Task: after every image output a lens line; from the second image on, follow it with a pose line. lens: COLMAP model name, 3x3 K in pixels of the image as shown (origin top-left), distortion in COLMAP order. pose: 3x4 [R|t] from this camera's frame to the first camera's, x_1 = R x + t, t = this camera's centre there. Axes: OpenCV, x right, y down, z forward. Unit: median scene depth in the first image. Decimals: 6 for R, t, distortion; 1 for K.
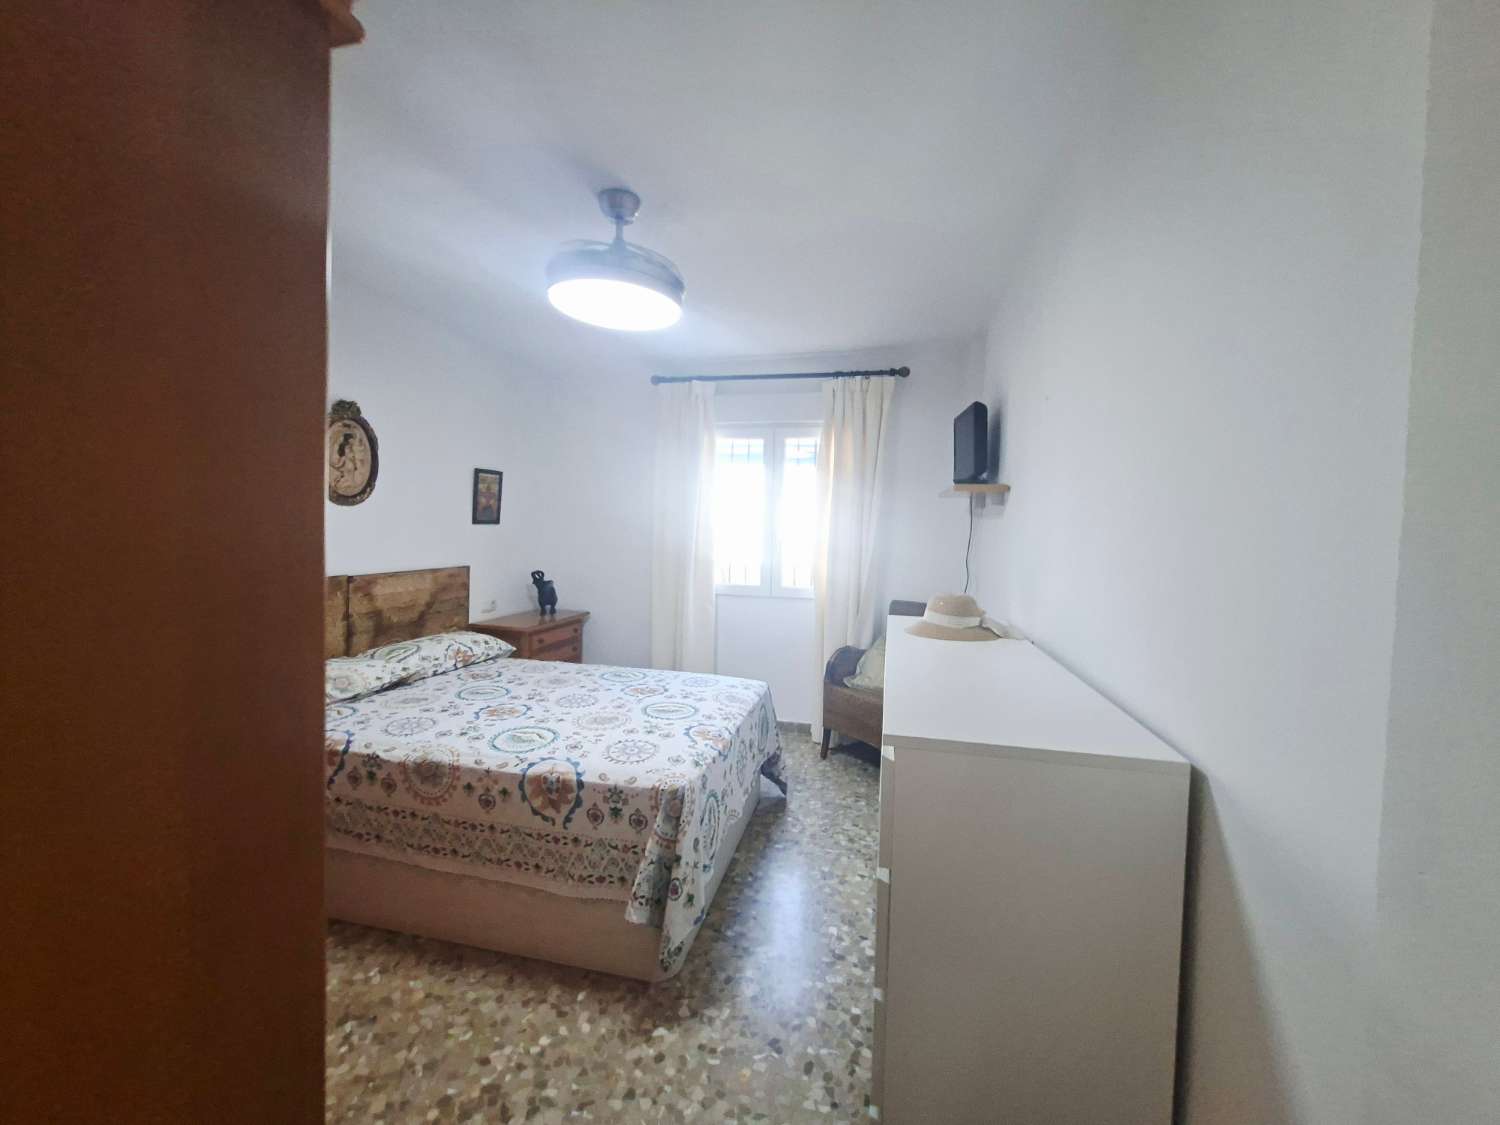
lens RADIAL K [[592.4, 0, 756.4], [0, 592.4, 557.4], [0, 0, 1]] dist [0.000715, 0.000148]
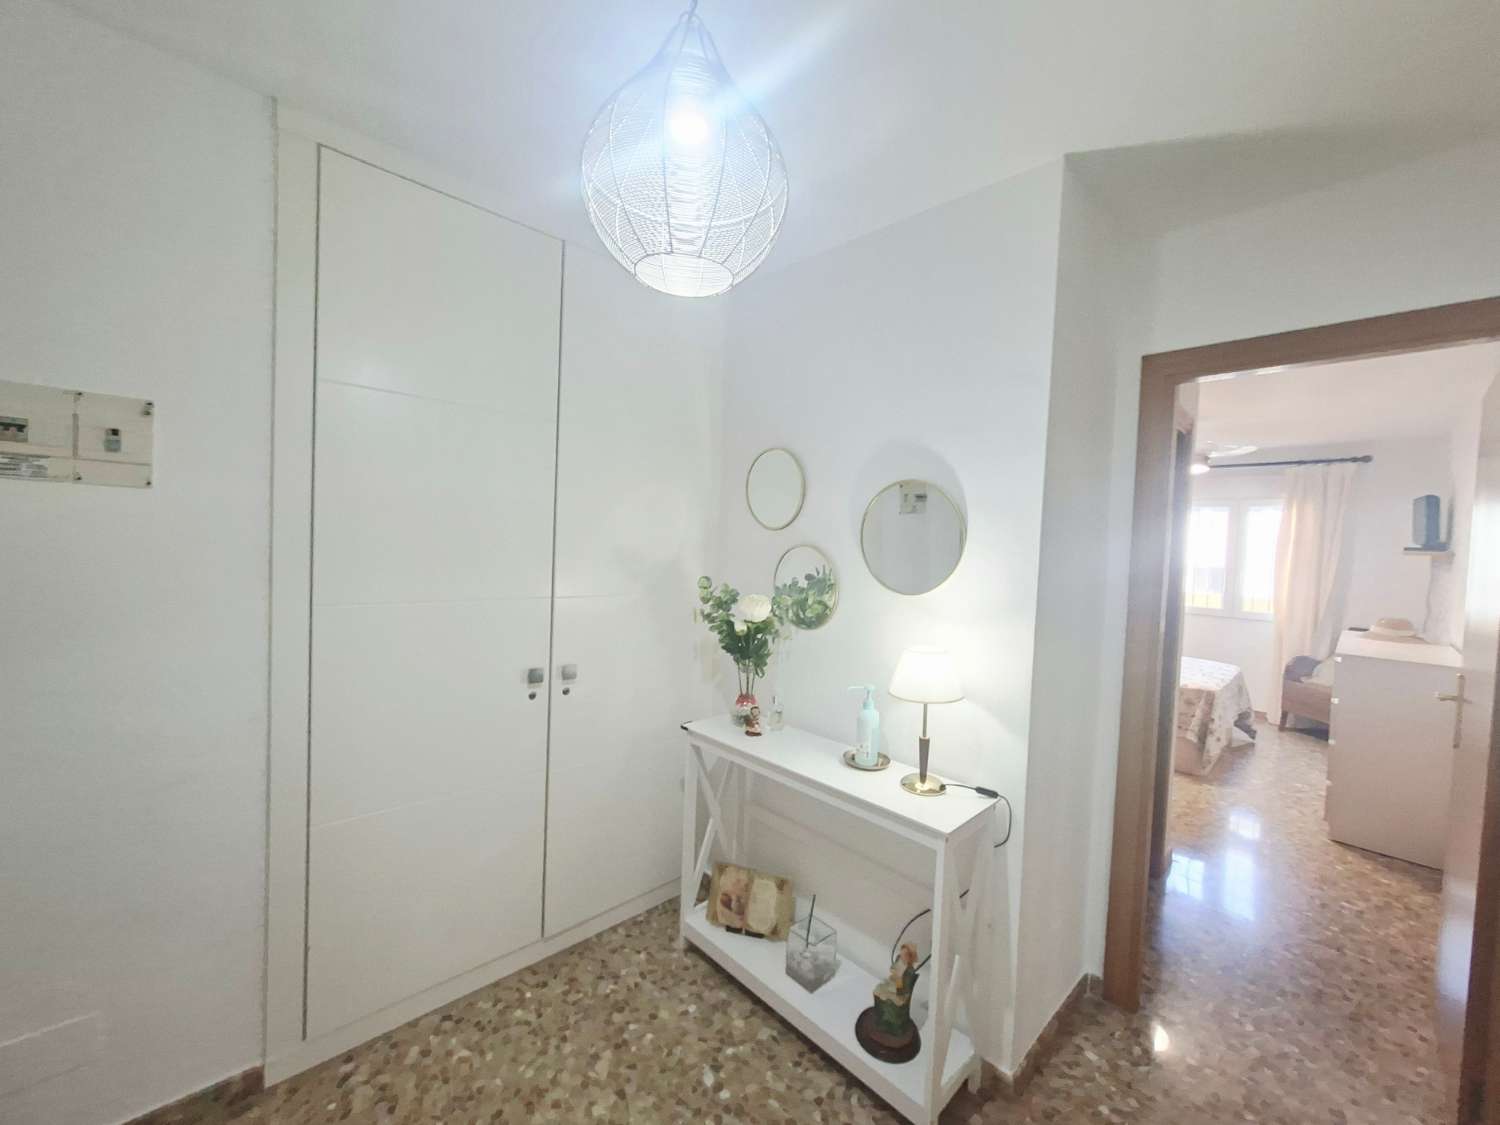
lens RADIAL K [[596.9, 0, 755.7], [0, 596.9, 557.8], [0, 0, 1]] dist [-0.000831, 0.000048]
pose [[0.837729, 0.025051, -0.545512, -0.250365], [-0.039240, 0.999126, -0.014378, -0.014108], [0.544675, 0.033451, 0.837980, -1.308159]]
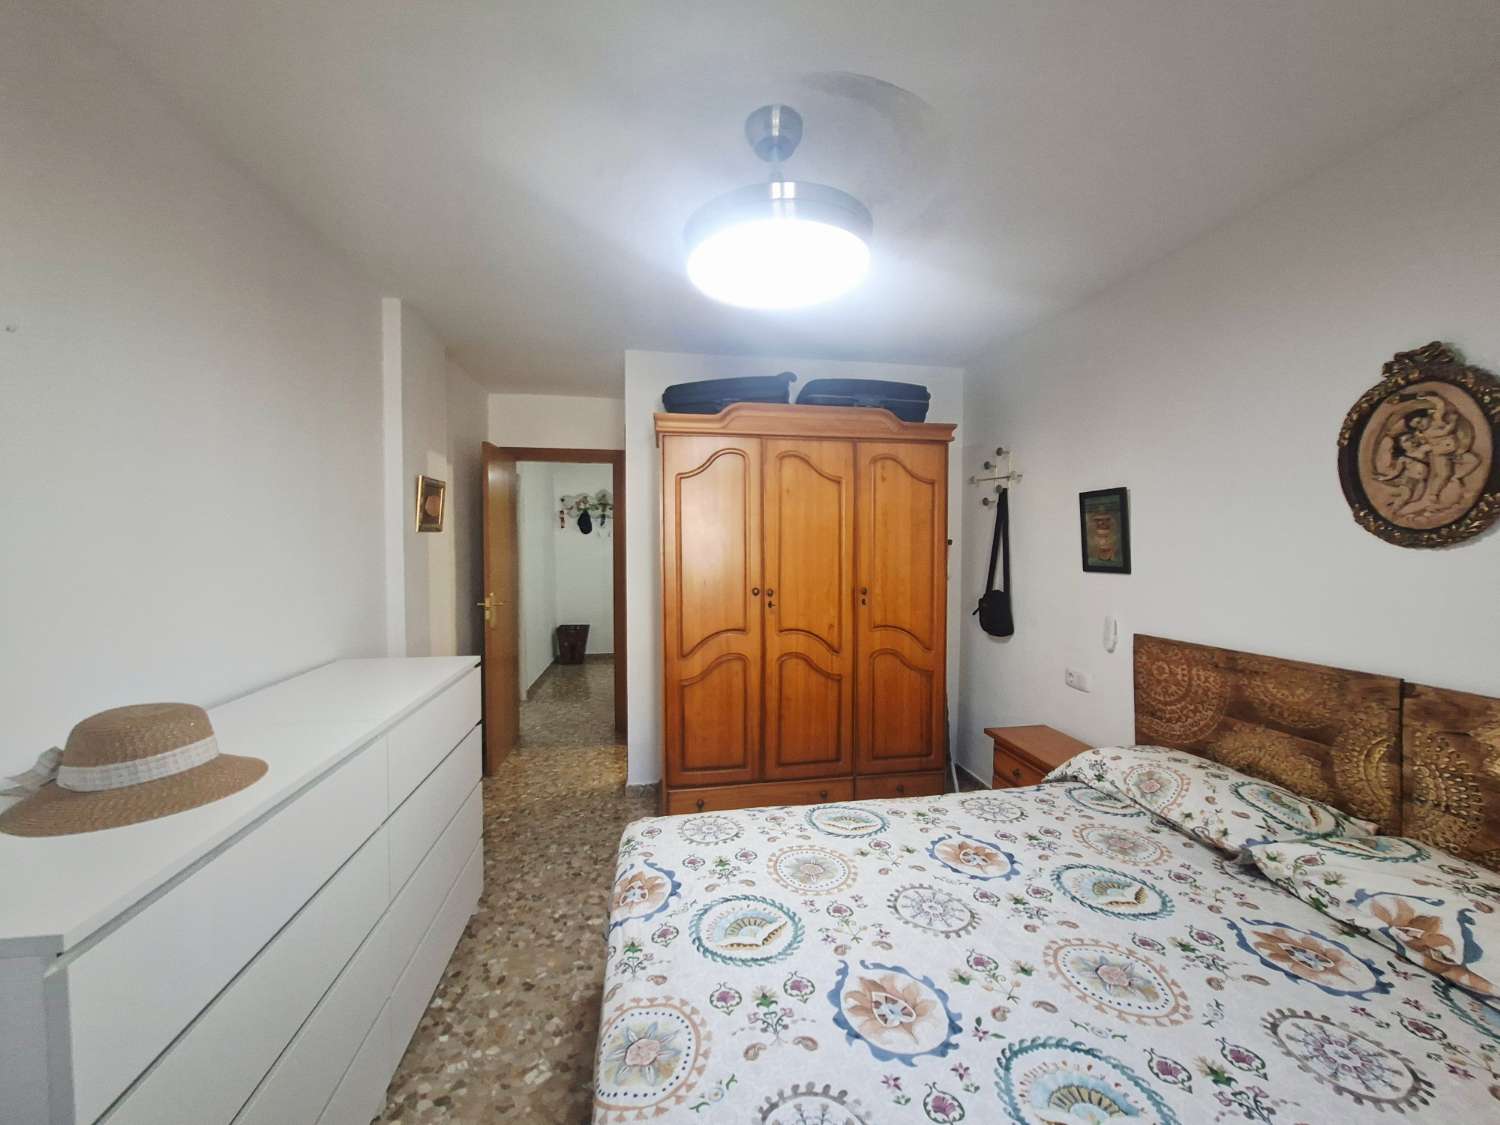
lens RADIAL K [[587.2, 0, 754.1], [0, 587.2, 560.4], [0, 0, 1]] dist [-0.001395, -0.000051]
pose [[-0.923291, -0.014287, -0.383835, 0.048934], [-0.042297, 0.997012, 0.064633, -0.093681], [0.381765, 0.075910, -0.921137, 1.371484]]
